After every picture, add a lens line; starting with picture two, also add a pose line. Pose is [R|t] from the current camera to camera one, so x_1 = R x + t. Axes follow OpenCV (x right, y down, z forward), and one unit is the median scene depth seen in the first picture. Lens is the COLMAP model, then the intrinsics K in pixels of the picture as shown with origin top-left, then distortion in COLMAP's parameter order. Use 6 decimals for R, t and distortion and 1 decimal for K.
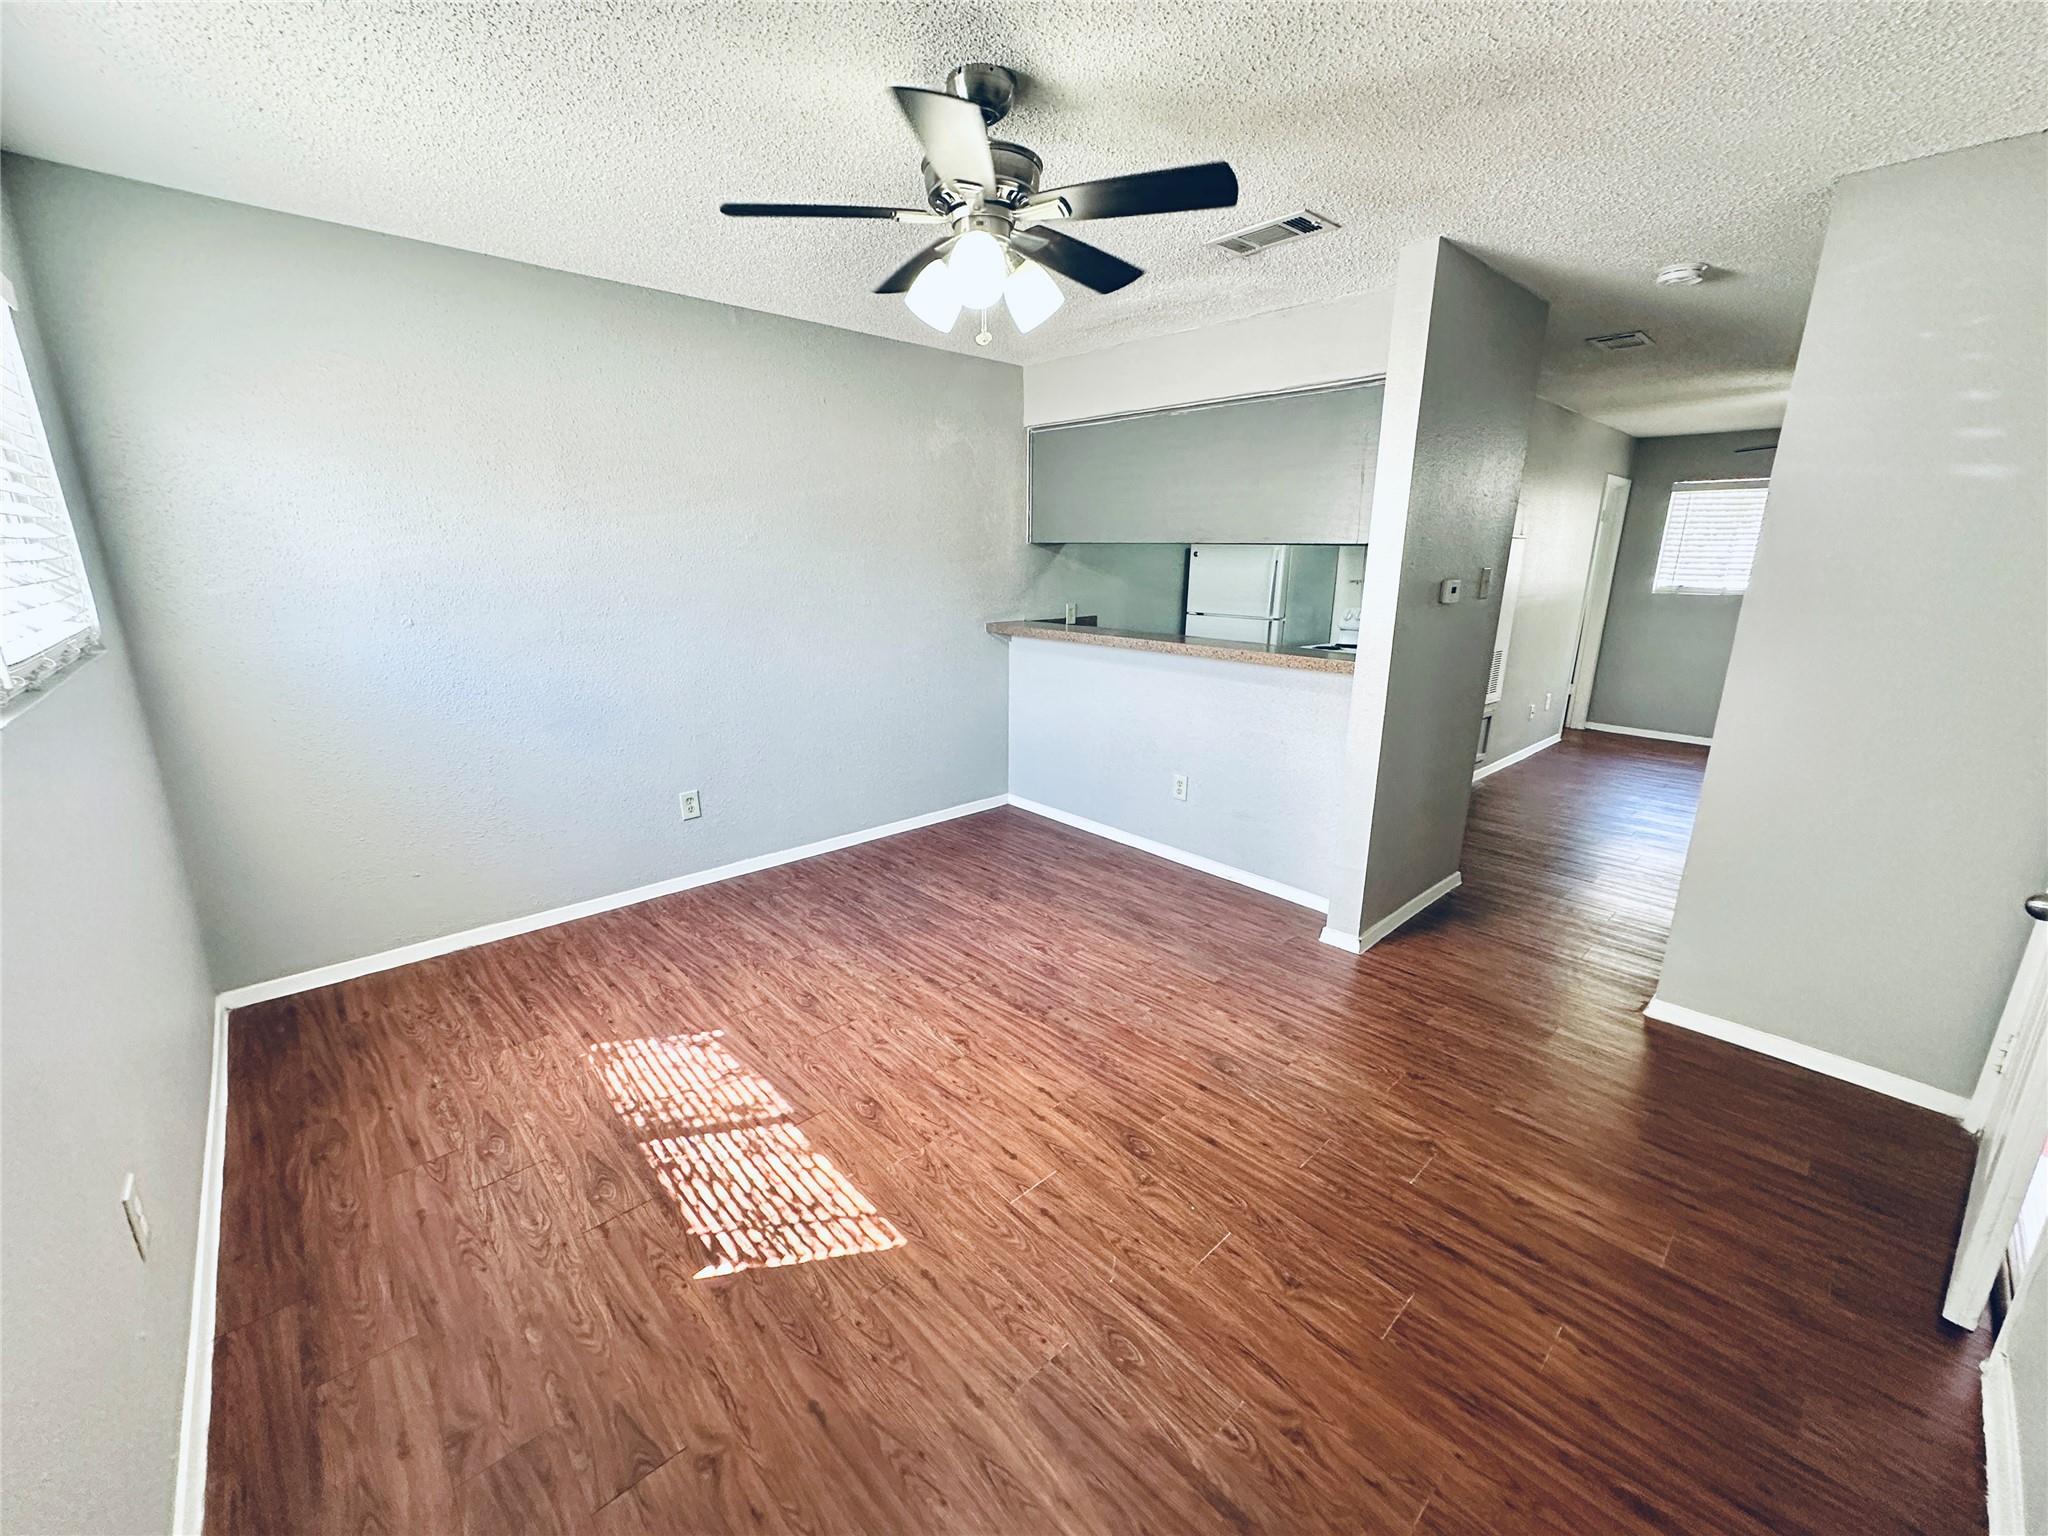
lens RADIAL K [[815.5, 0, 1019.8], [0, 815.5, 768.4], [0, 0, 1]] dist [0.000230, 0.000246]
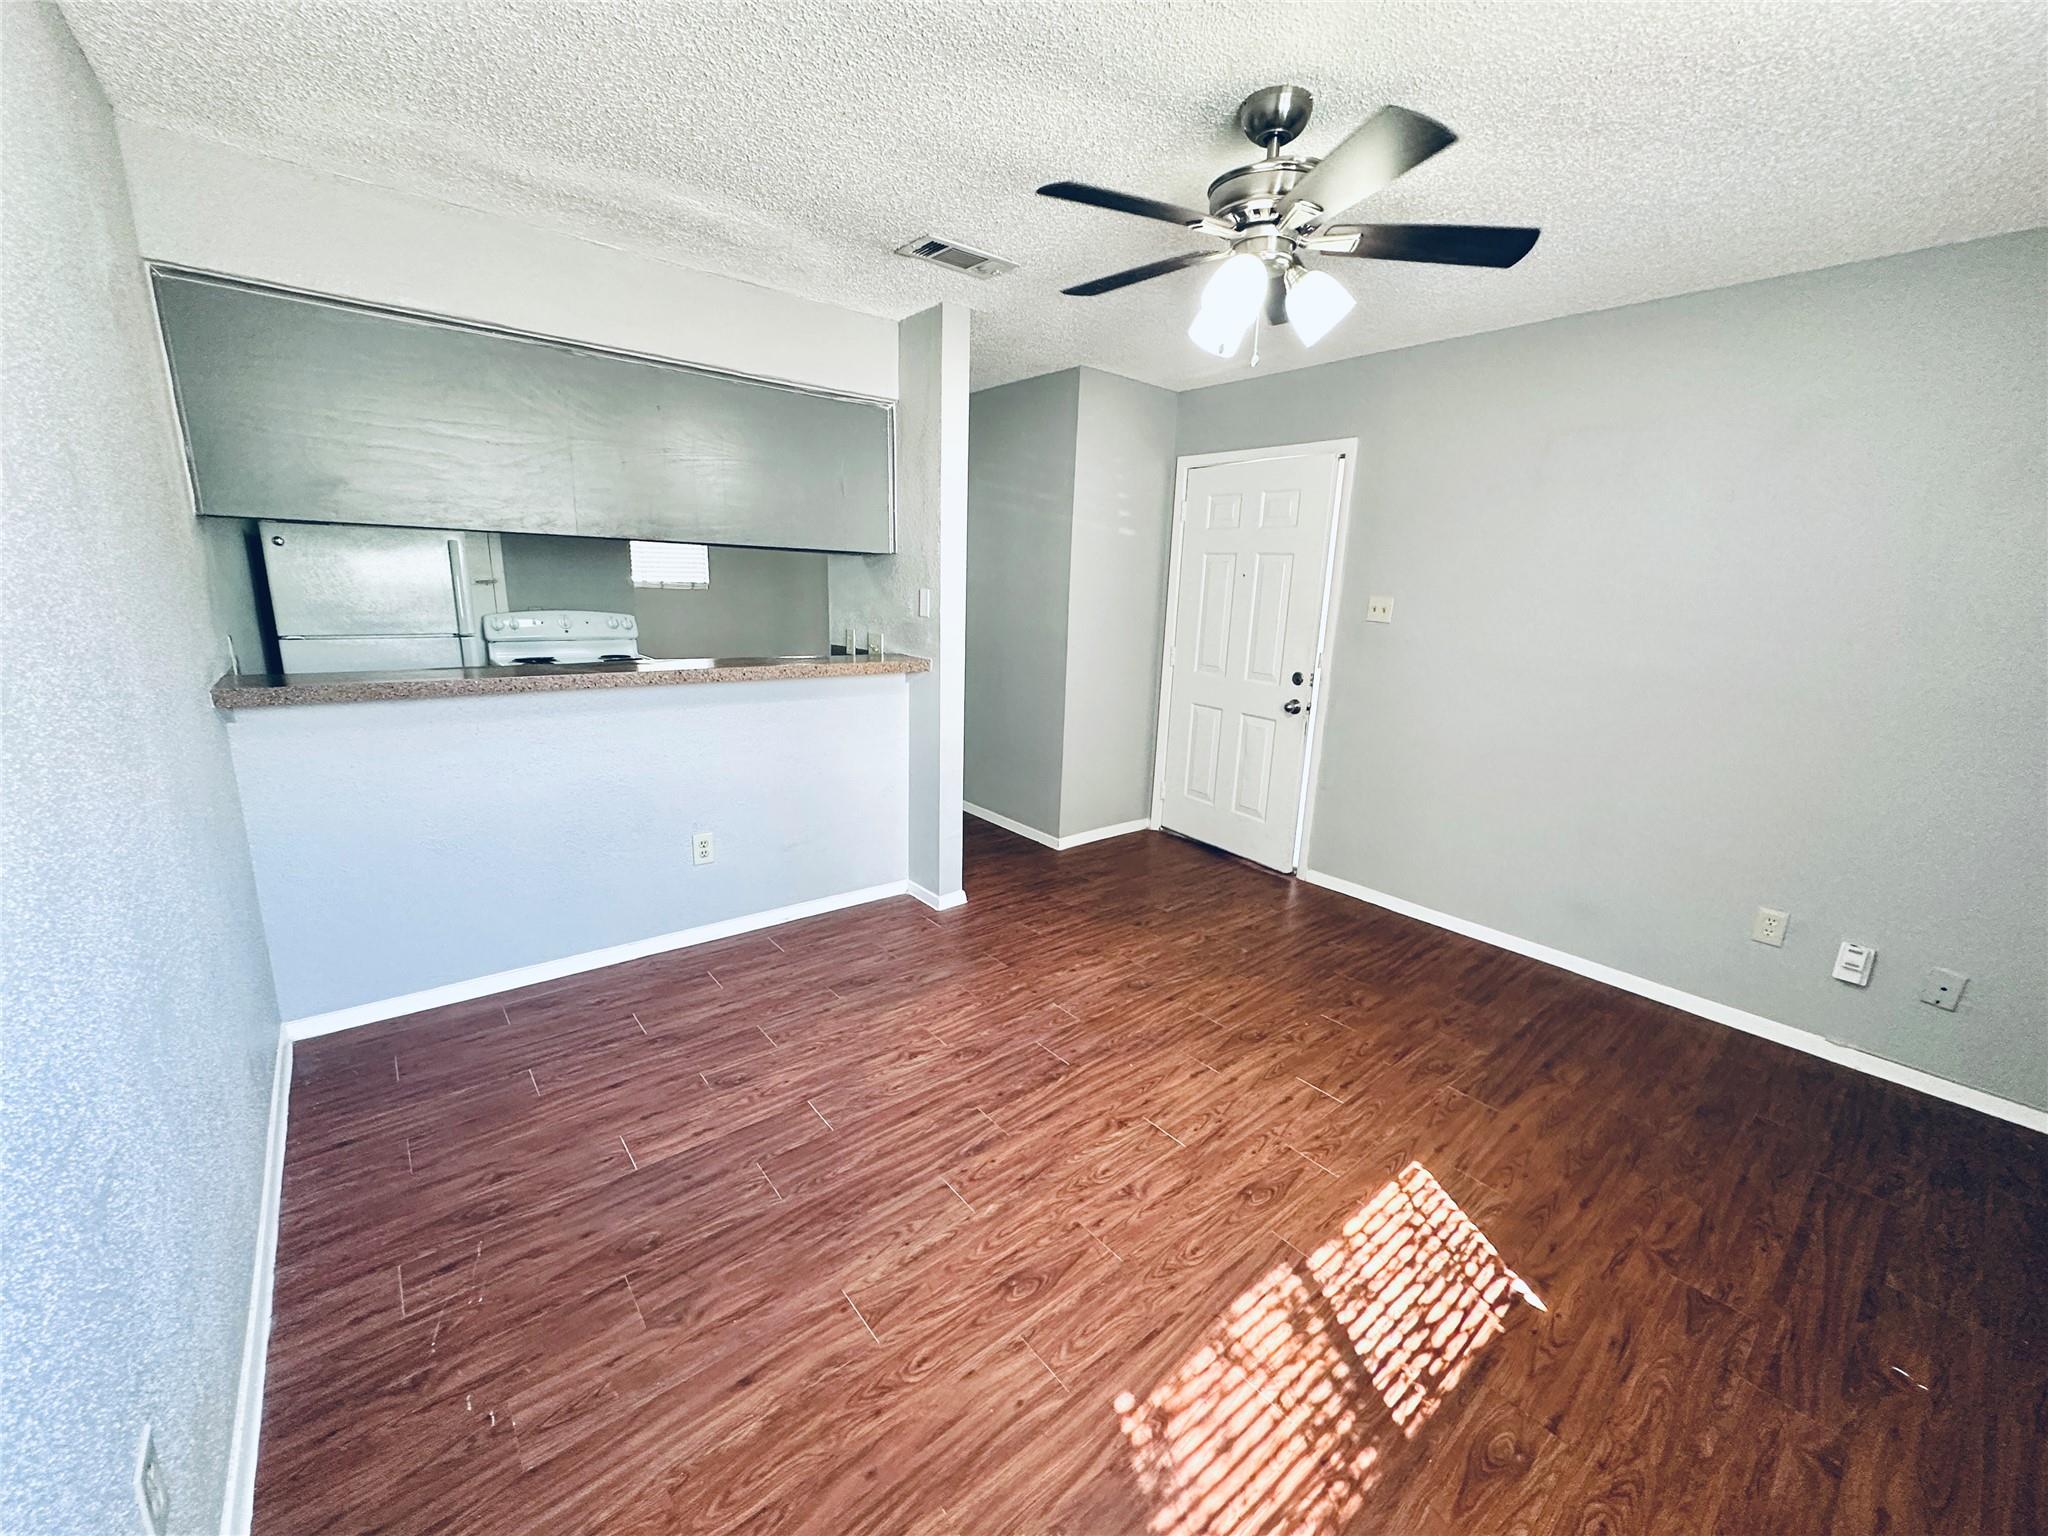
lens RADIAL K [[814.3, 0, 1024.0], [0, 814.3, 768.0], [0, 0, 1]] dist [0.000675, -0.000917]
pose [[0.054478, -0.236075, 0.970207, -0.994019], [0.220216, 0.950565, 0.218930, -0.289479], [-0.973929, 0.201728, 0.103773, 1.108359]]
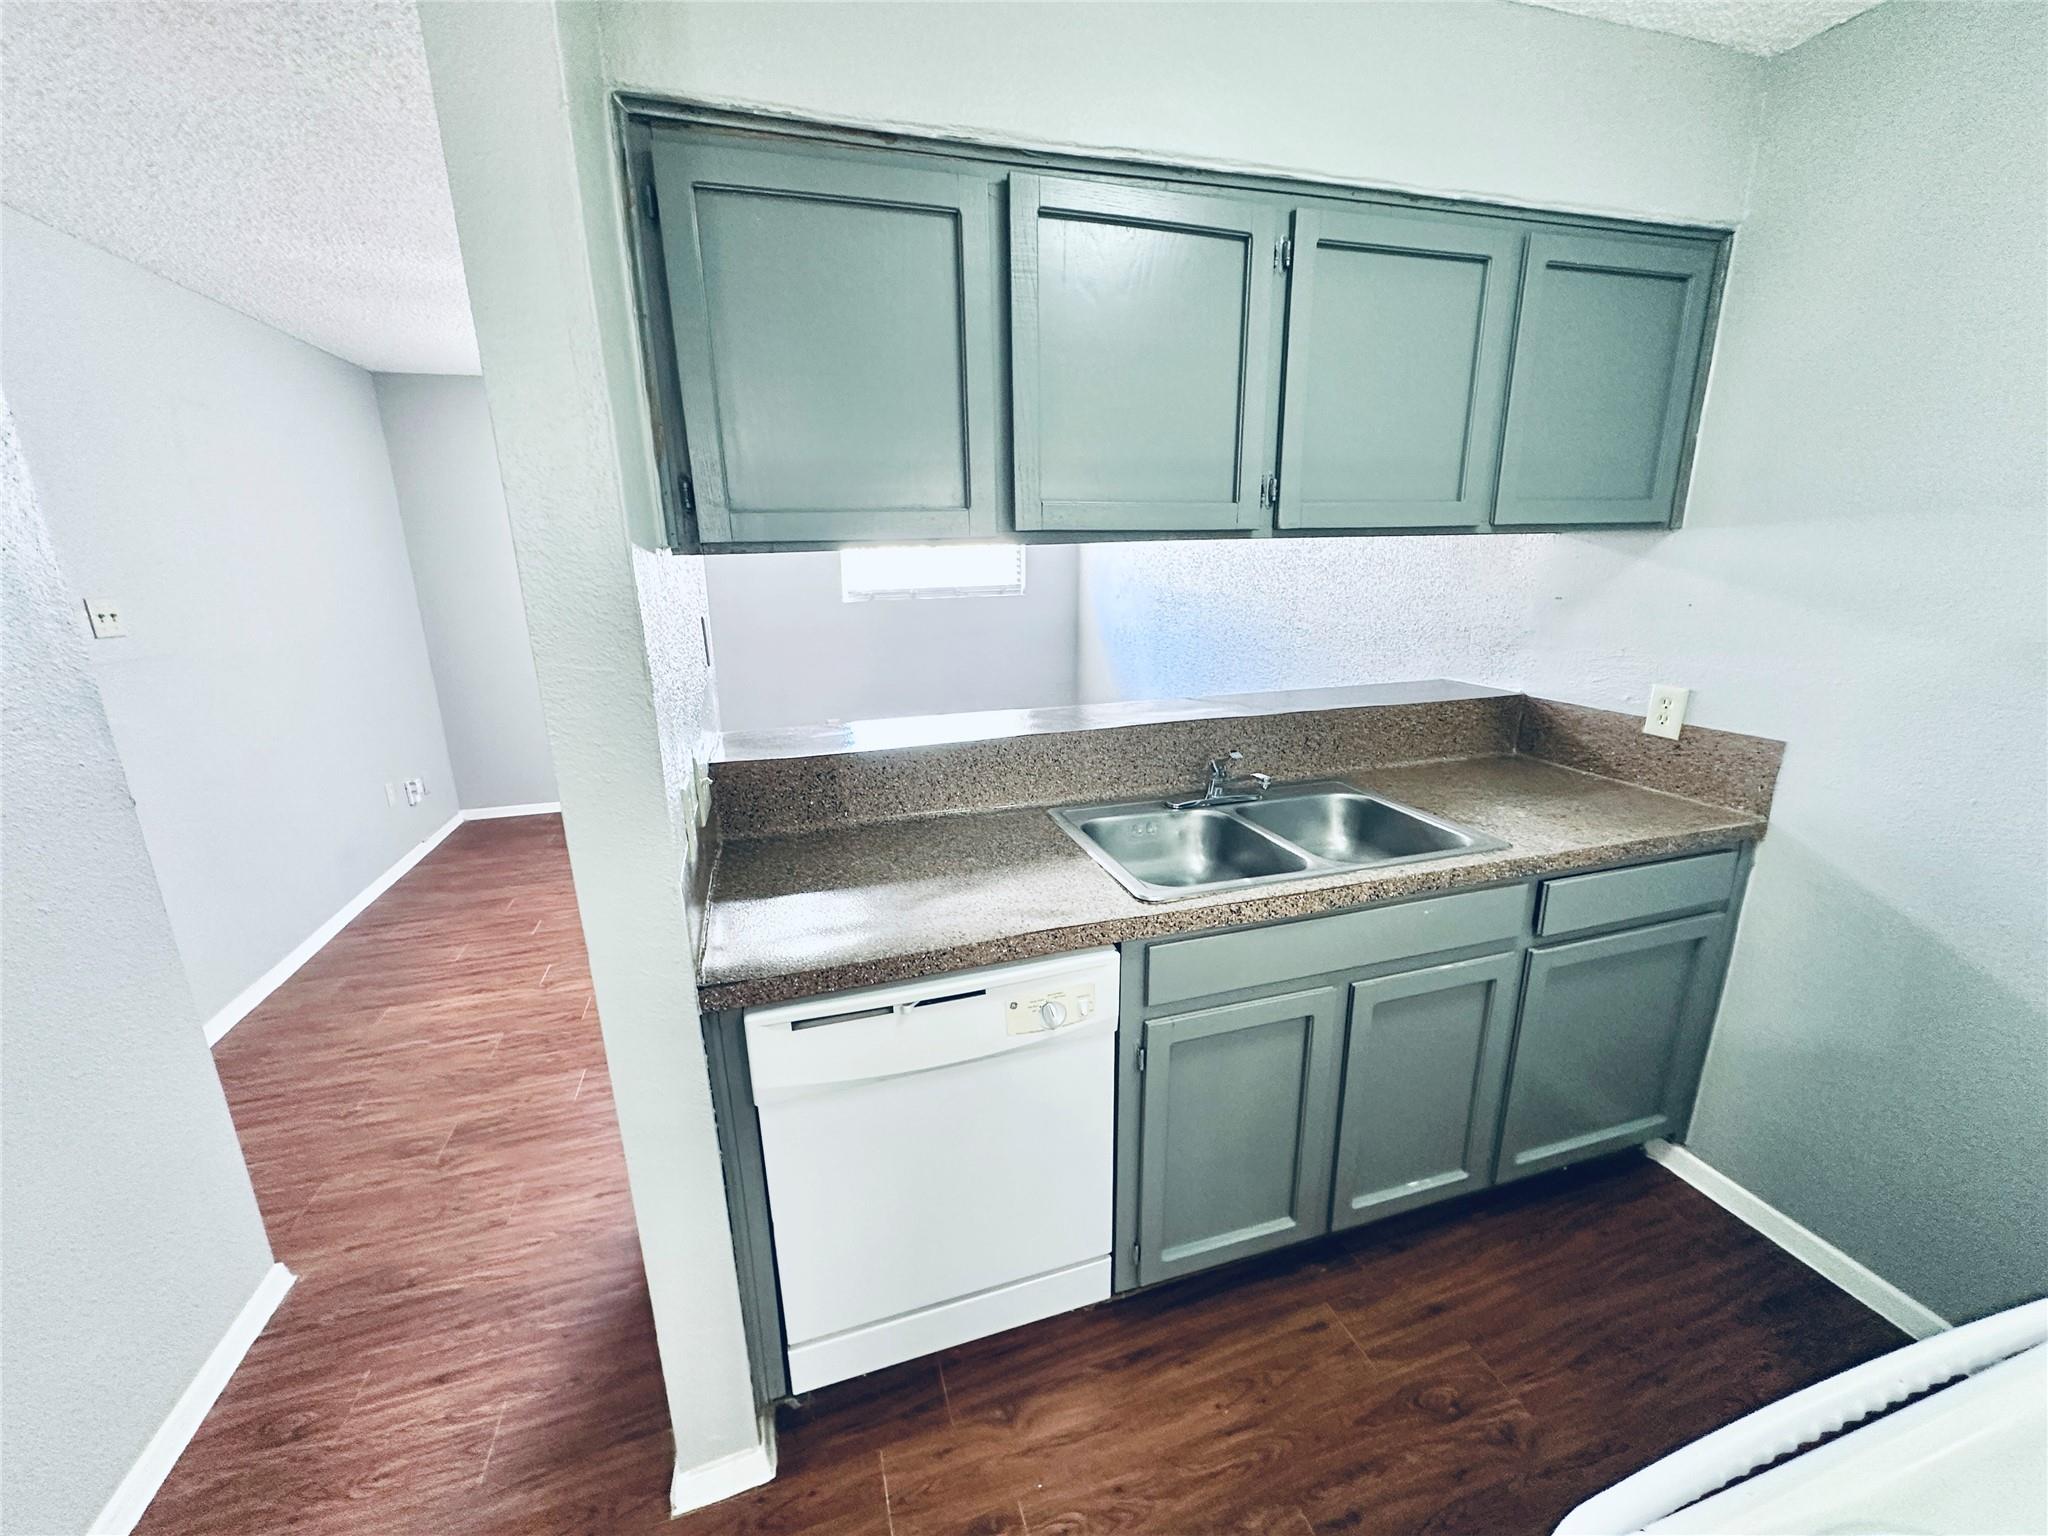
lens RADIAL K [[815.5, 0, 1019.8], [0, 815.5, 768.4], [0, 0, 1]] dist [0.000230, 0.000246]
pose [[-0.431848, 0.232970, -0.871339, 1.270741], [-0.215422, 0.911465, 0.350465, -0.539437], [0.875843, 0.339053, -0.343428, 2.044330]]
